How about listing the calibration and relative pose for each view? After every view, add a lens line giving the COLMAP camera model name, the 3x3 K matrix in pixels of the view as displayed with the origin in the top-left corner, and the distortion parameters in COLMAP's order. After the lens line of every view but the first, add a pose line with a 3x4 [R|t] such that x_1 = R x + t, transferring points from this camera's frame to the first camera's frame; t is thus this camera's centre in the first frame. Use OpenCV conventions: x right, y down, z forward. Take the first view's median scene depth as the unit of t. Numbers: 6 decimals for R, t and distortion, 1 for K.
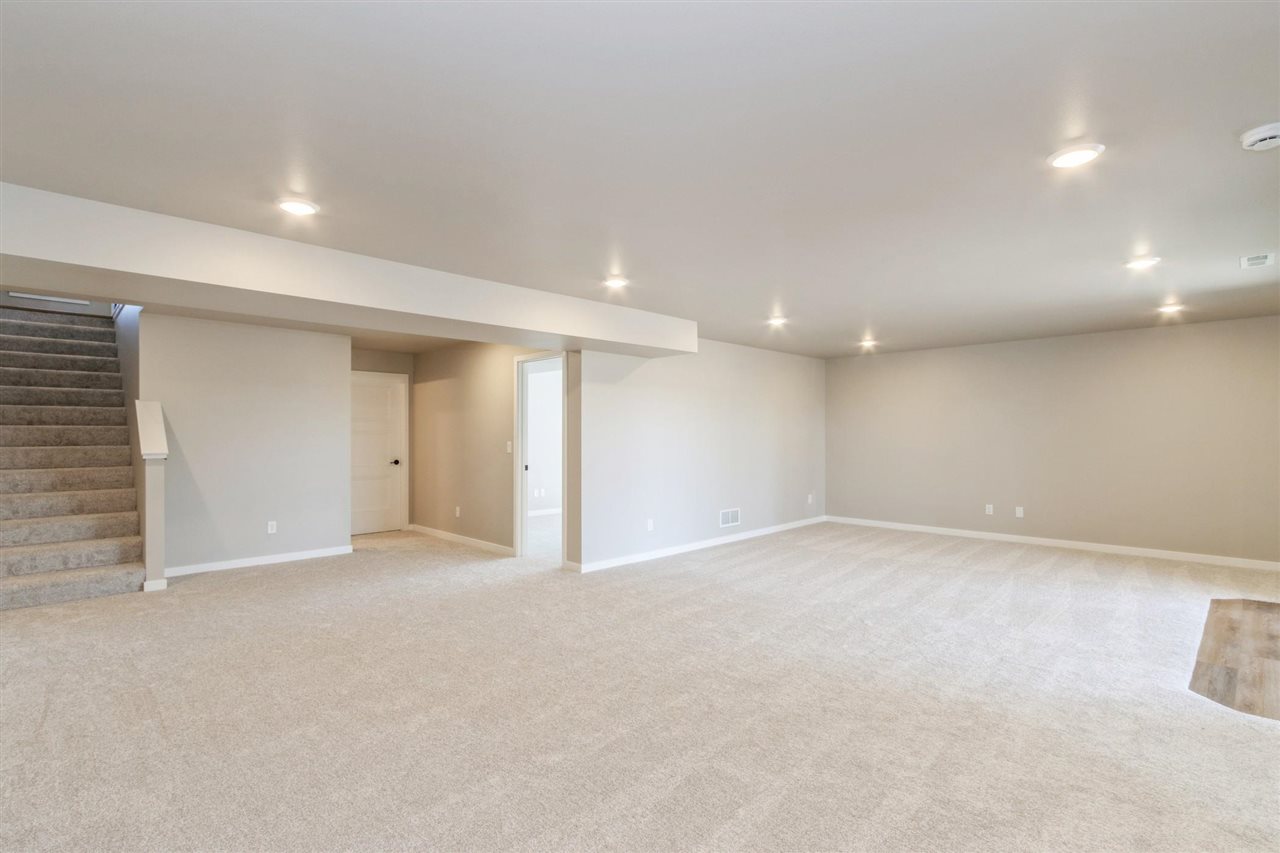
lens RADIAL K [[598.5, 0, 641.1], [0, 598.5, 431.6], [0, 0, 1]] dist [0.008797, 0.000286]
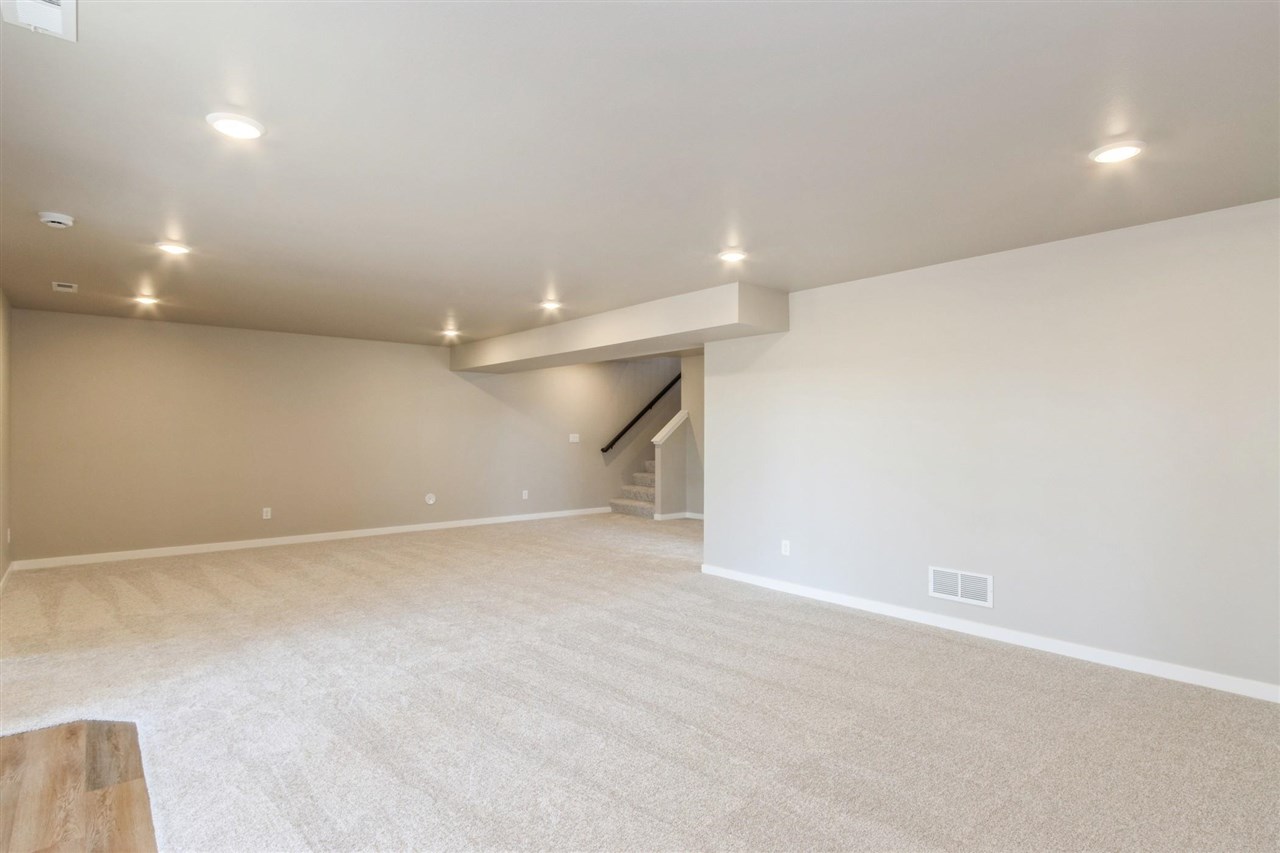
lens RADIAL K [[631.9, 0, 634.8], [0, 631.9, 439.6], [0, 0, 1]] dist [-0.001101, -0.000898]
pose [[-0.060395, 0.011008, -0.998114, 1.618122], [0.000975, 0.999939, 0.010969, 0.009336], [0.998174, -0.000311, -0.060403, 1.624807]]
